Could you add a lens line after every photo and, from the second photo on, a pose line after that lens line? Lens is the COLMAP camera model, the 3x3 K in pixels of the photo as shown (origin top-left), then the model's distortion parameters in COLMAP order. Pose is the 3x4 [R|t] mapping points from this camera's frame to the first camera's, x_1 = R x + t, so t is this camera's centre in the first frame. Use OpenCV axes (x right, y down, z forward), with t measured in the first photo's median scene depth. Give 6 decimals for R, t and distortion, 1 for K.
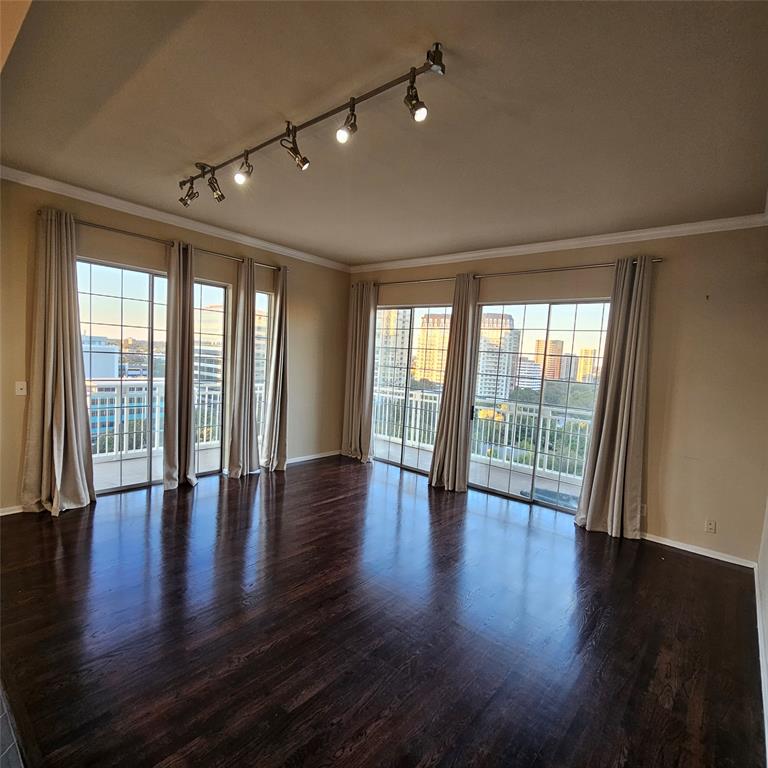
lens RADIAL K [[420.6, 0, 385.8], [0, 420.6, 390.7], [0, 0, 1]] dist [-0.000634, -0.001881]
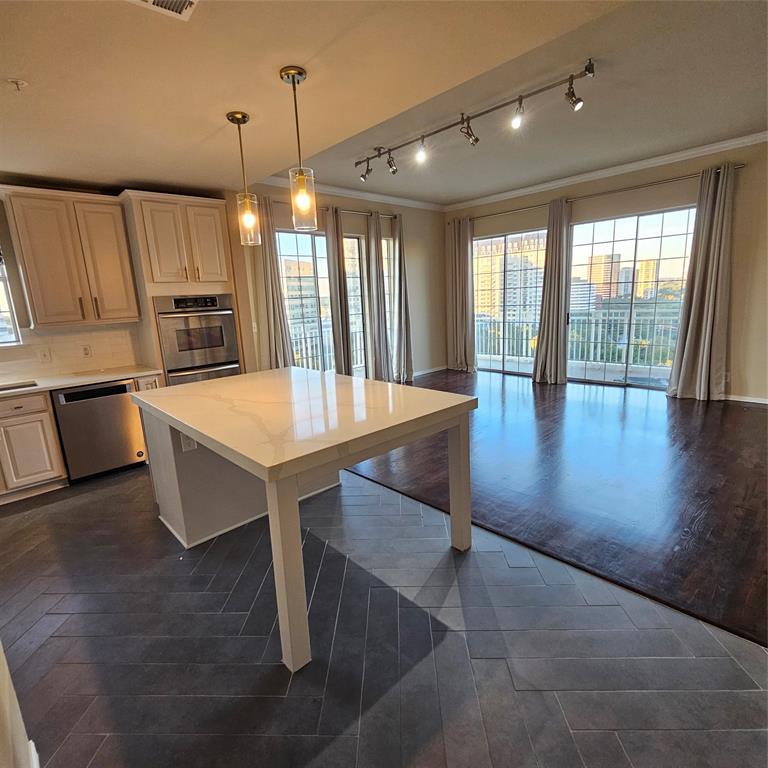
lens RADIAL K [[420.6, 0, 374.5], [0, 420.6, 383.3], [0, 0, 1]] dist [-0.000634, -0.001881]
pose [[0.986673, -0.083613, -0.139586, -0.213269], [0.100162, 0.988177, 0.116073, 0.045540], [0.128230, -0.128507, 0.983383, -0.311369]]
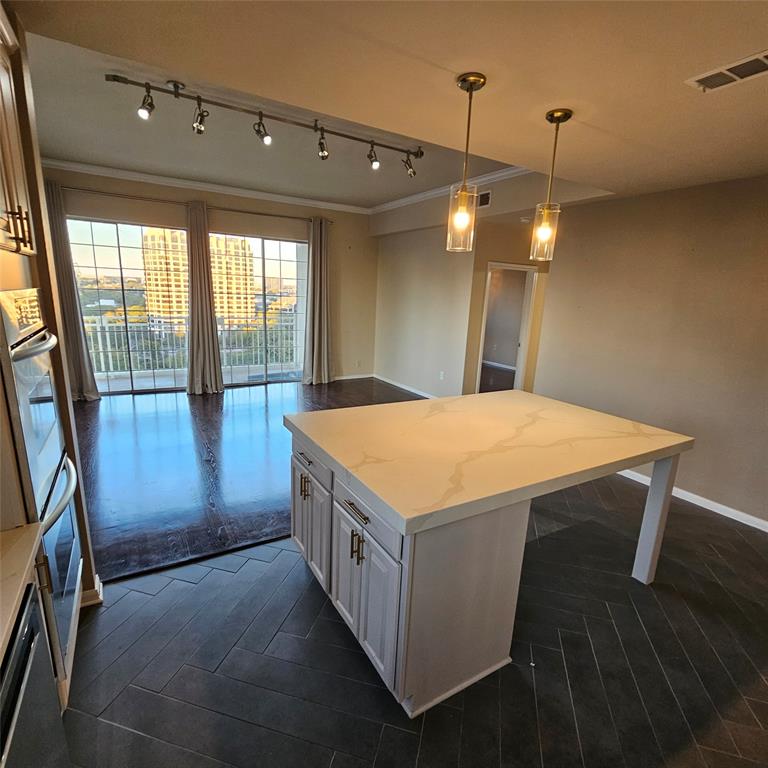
lens RADIAL K [[420.6, 0, 386.9], [0, 420.6, 391.3], [0, 0, 1]] dist [-0.000634, -0.001881]
pose [[0.324519, -0.262699, 0.908668, -0.874782], [0.053738, 0.964228, 0.259570, -0.060845], [-0.944352, -0.035405, 0.327027, 0.149221]]
